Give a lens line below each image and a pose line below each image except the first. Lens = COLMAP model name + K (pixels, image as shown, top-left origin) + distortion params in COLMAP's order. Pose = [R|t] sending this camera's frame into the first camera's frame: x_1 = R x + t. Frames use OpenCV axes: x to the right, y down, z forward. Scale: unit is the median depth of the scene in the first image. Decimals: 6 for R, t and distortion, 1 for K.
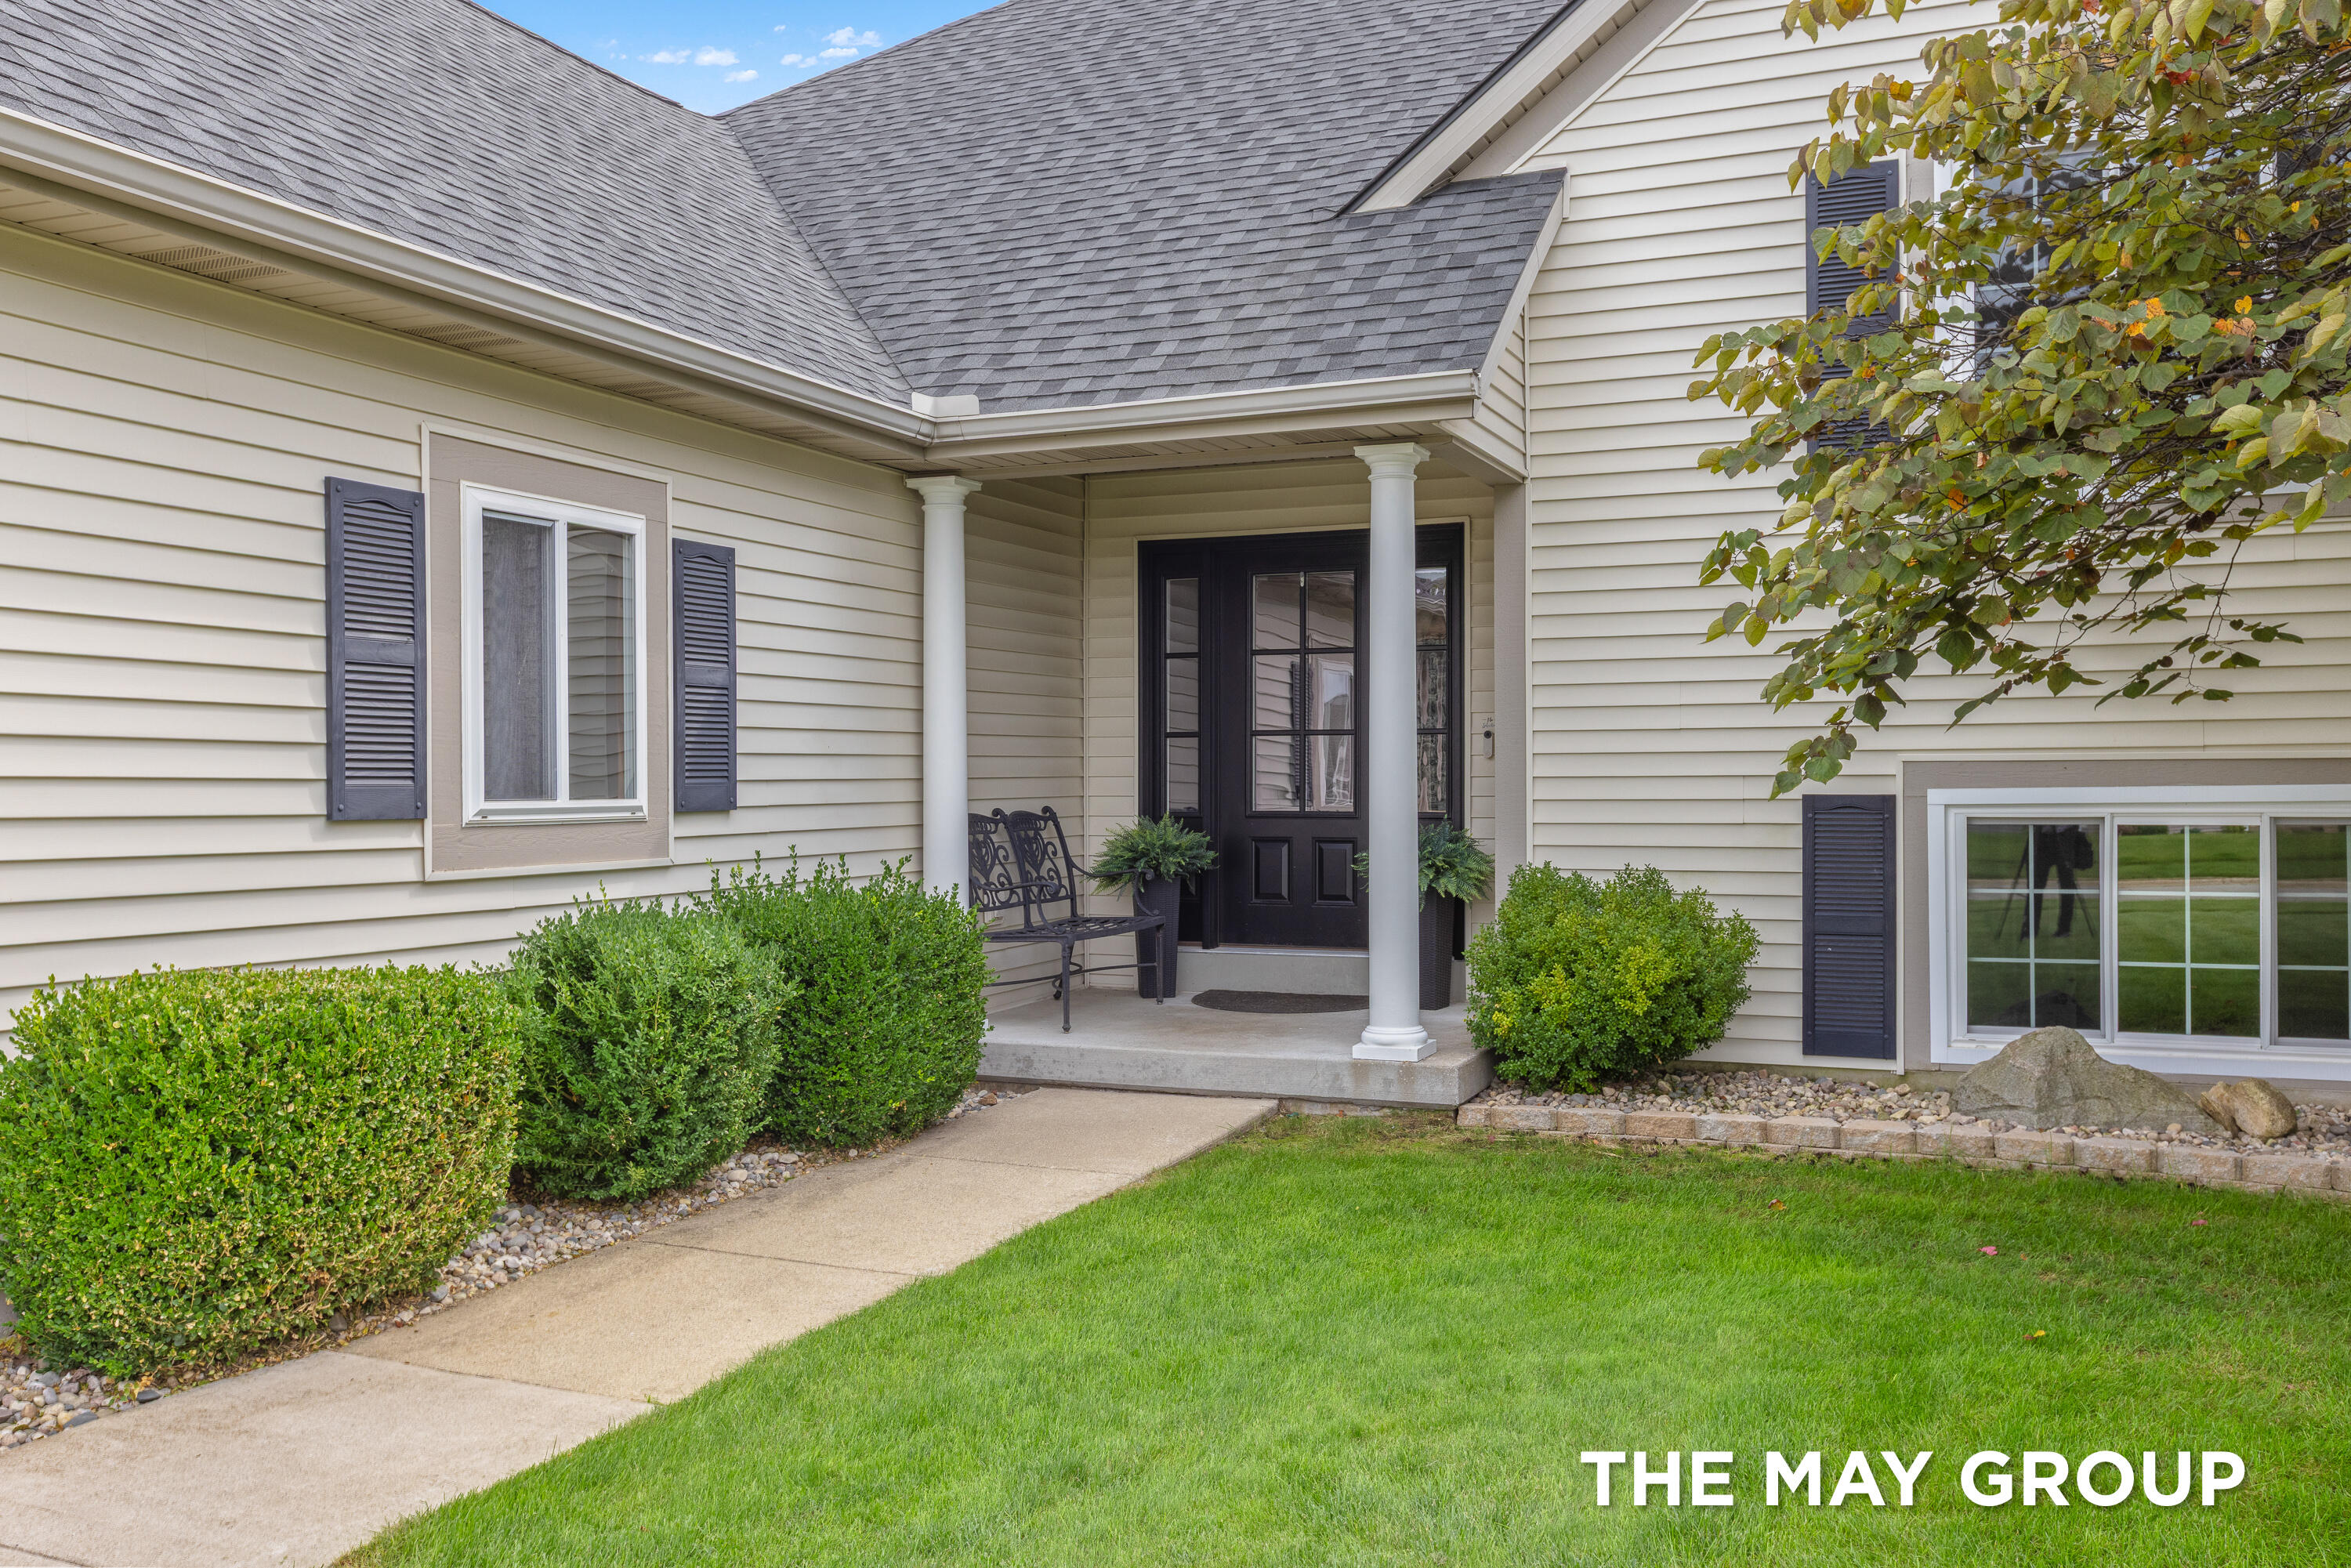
lens RADIAL K [[2018.3, 0, 1173.0], [0, 2018.3, 770.1], [0, 0, 1]] dist [0.038948, 0.006427]
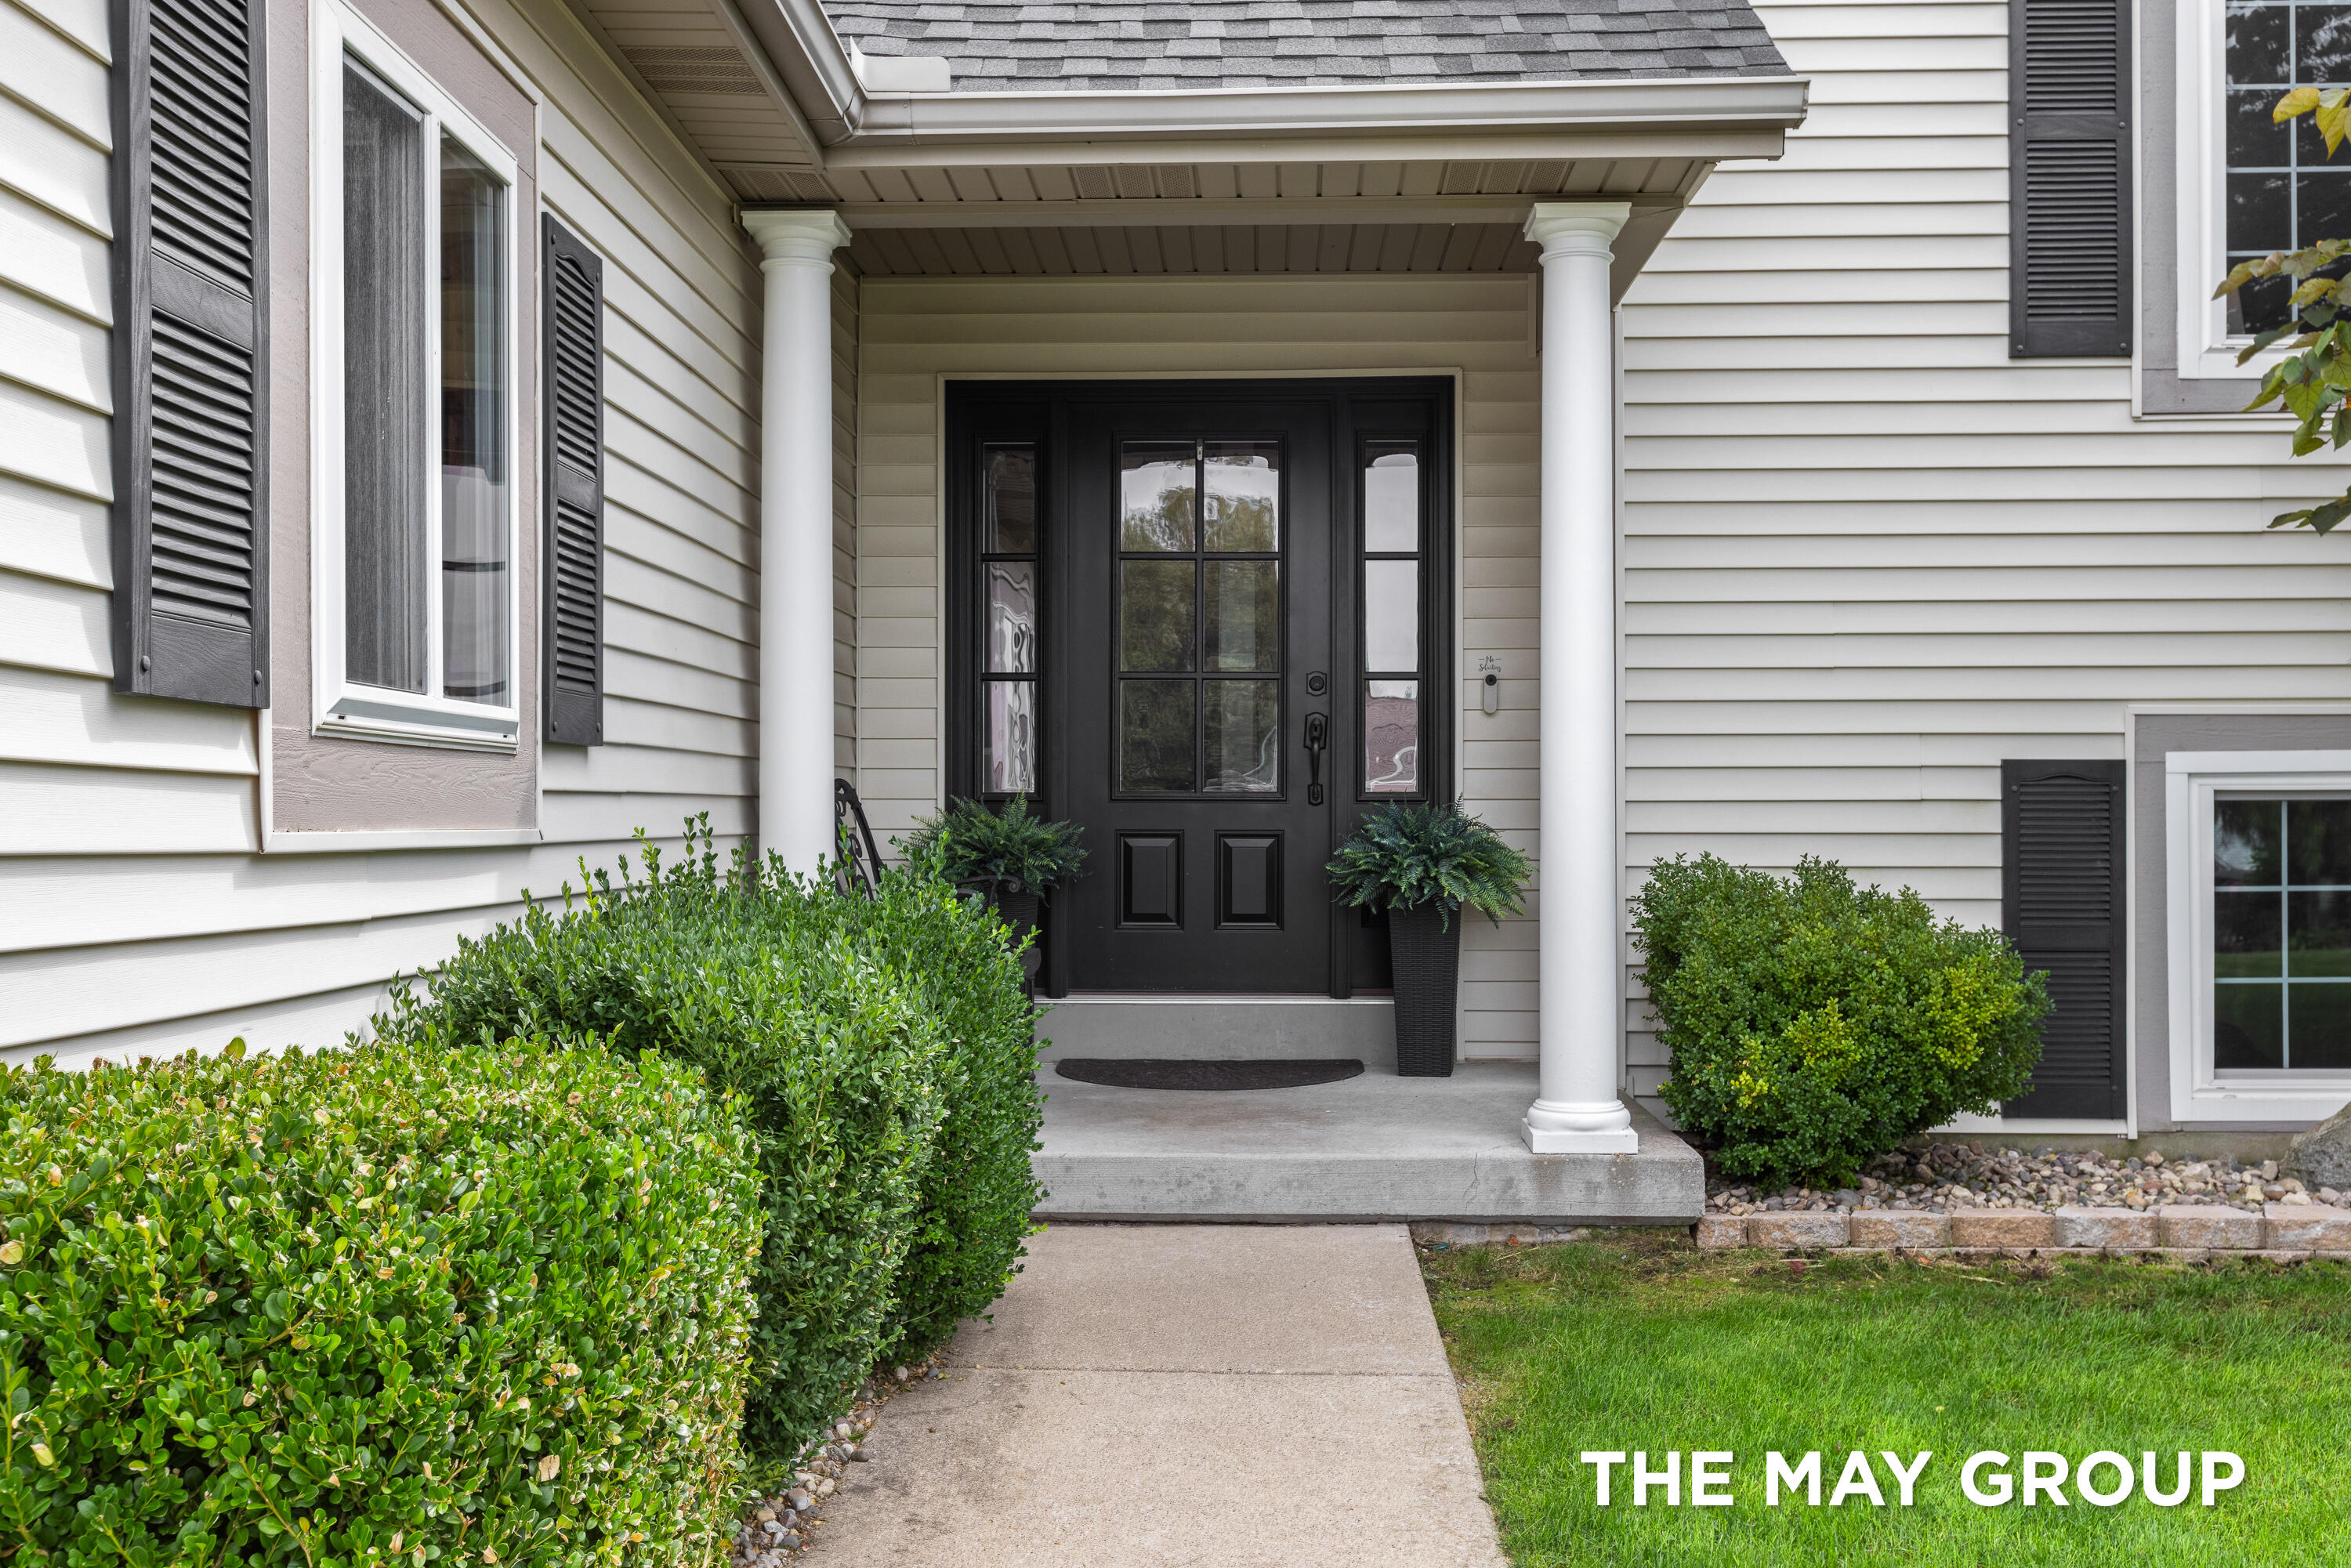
lens RADIAL K [[2309.4, 0, 1176.6], [0, 2309.4, 805.6], [0, 0, 1]] dist [0.024964, 0.000000]
pose [[0.933007, 0.005799, 0.359812, -0.283918], [-0.004810, 0.999982, -0.003644, 0.035610], [-0.359827, 0.001669, 0.933018, 0.356990]]
